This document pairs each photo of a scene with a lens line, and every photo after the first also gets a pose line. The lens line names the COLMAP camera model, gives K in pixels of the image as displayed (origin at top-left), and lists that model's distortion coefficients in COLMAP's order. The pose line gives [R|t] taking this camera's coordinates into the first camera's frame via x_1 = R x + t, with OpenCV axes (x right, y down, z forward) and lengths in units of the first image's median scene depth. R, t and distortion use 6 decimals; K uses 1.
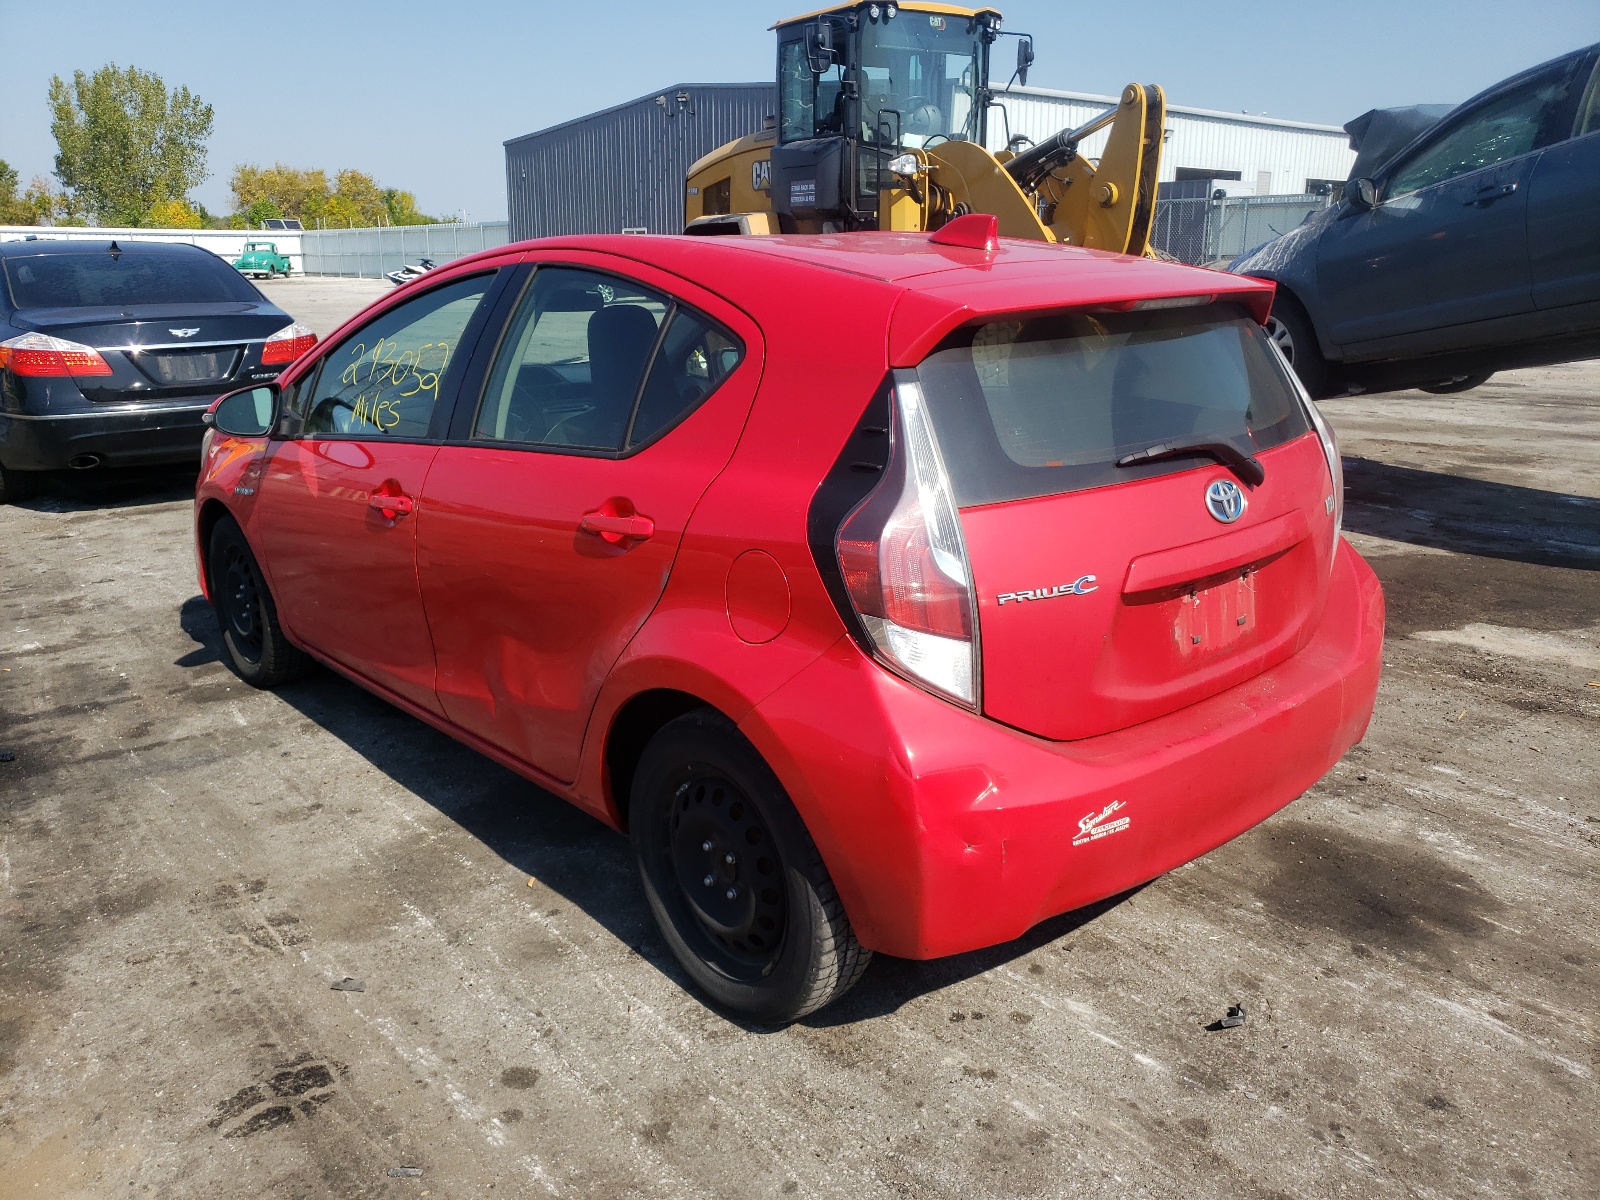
lens RADIAL K [[1243.4, 0, 807.6], [0, 1243.4, 600.2], [0, 0, 1]] dist [-0.015230, 0.055806]
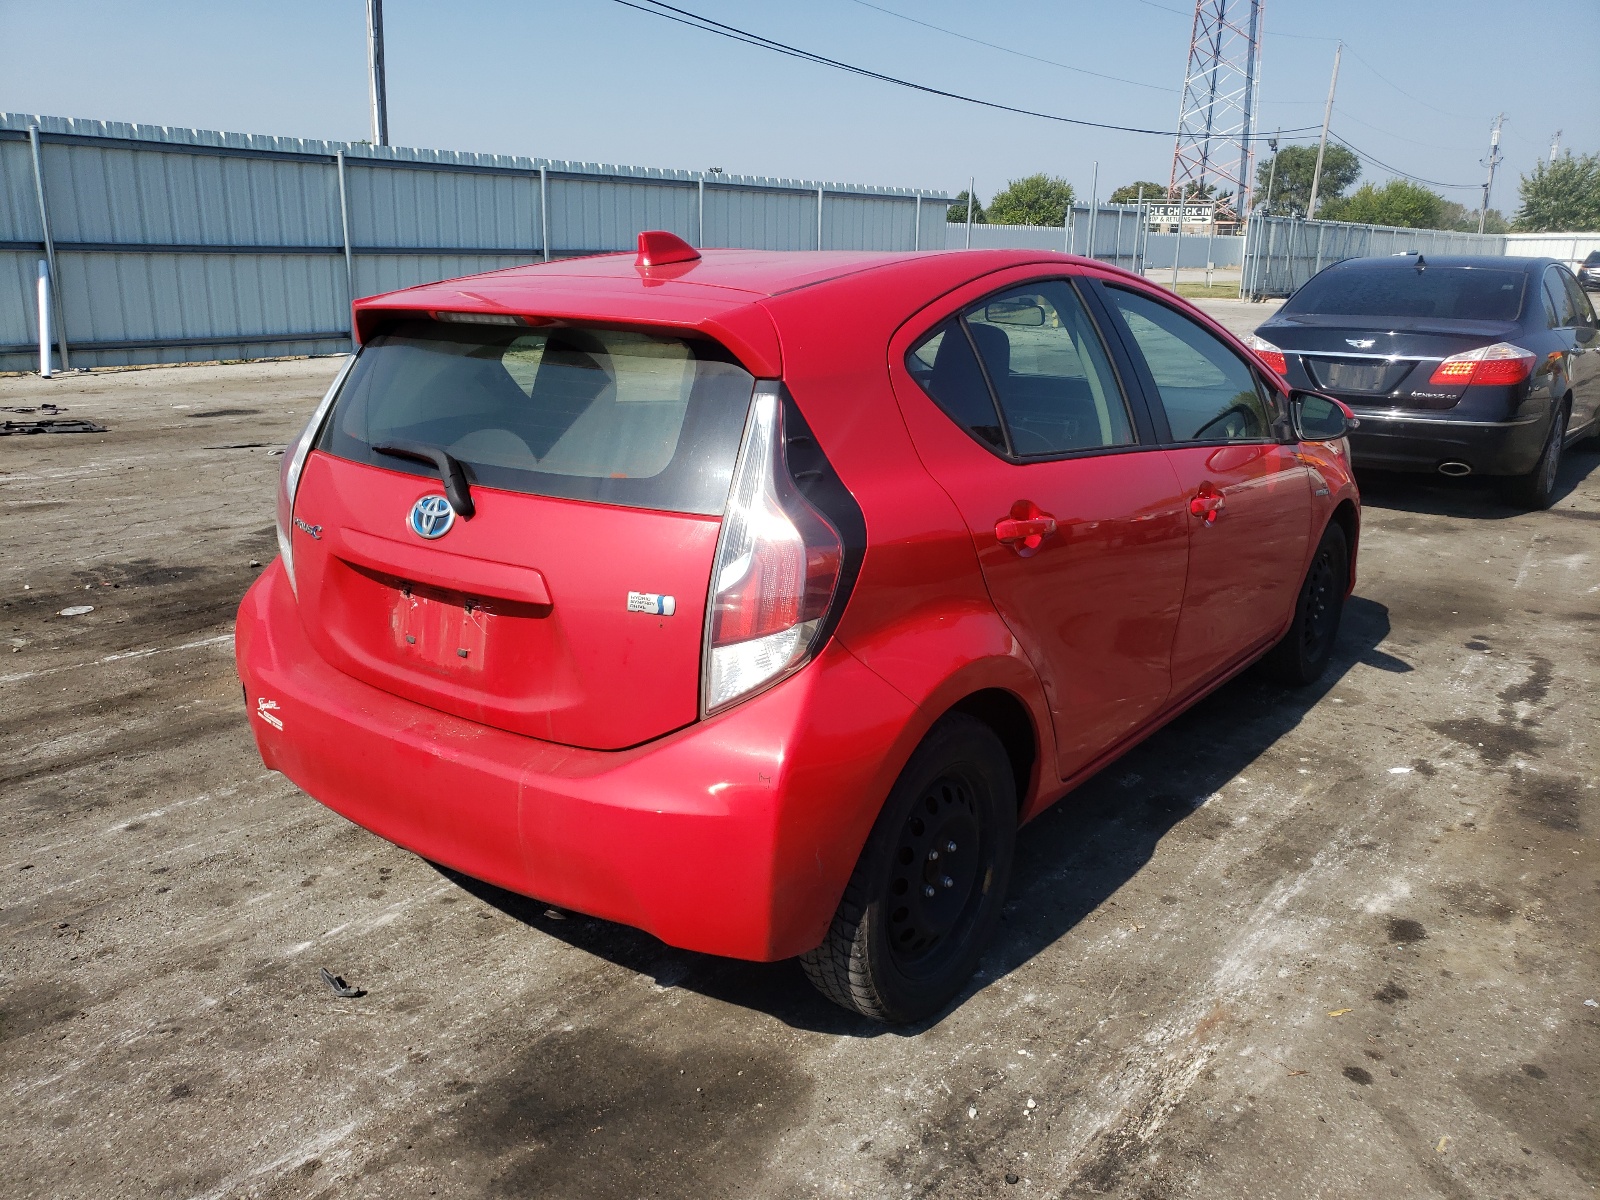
lens RADIAL K [[1251.6, 0, 795.1], [0, 1251.6, 602.4], [0, 0, 1]] dist [-0.029188, 0.068603]
pose [[0.201541, 0.273537, -0.940510, 1.236391], [-0.282976, 0.935529, 0.211449, -0.281088], [0.937713, 0.223526, 0.265952, 0.937910]]
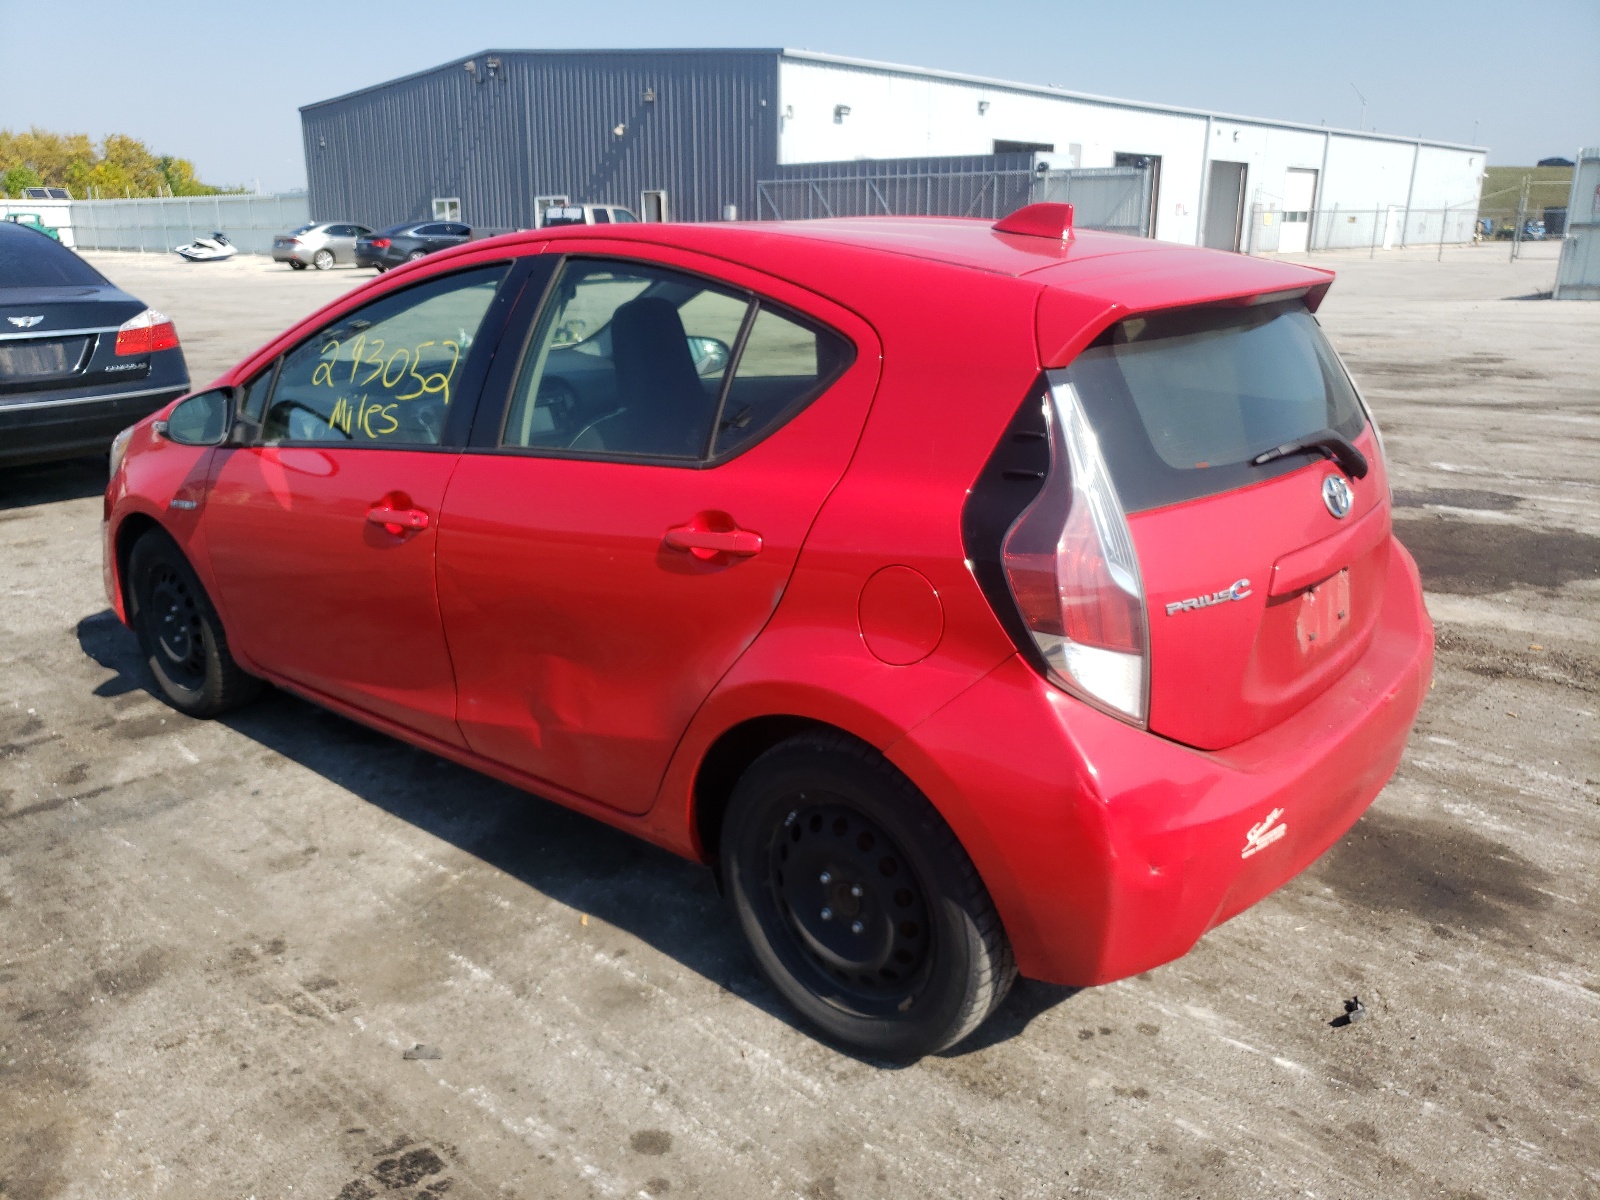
lens RADIAL K [[1251.6, 0, 795.1], [0, 1251.6, 602.4], [0, 0, 1]] dist [-0.029188, 0.068603]
pose [[0.990734, -0.041361, 0.129367, -0.205629], [0.038529, 0.998961, 0.024323, -0.033056], [-0.130239, -0.019114, 0.991298, 0.063078]]
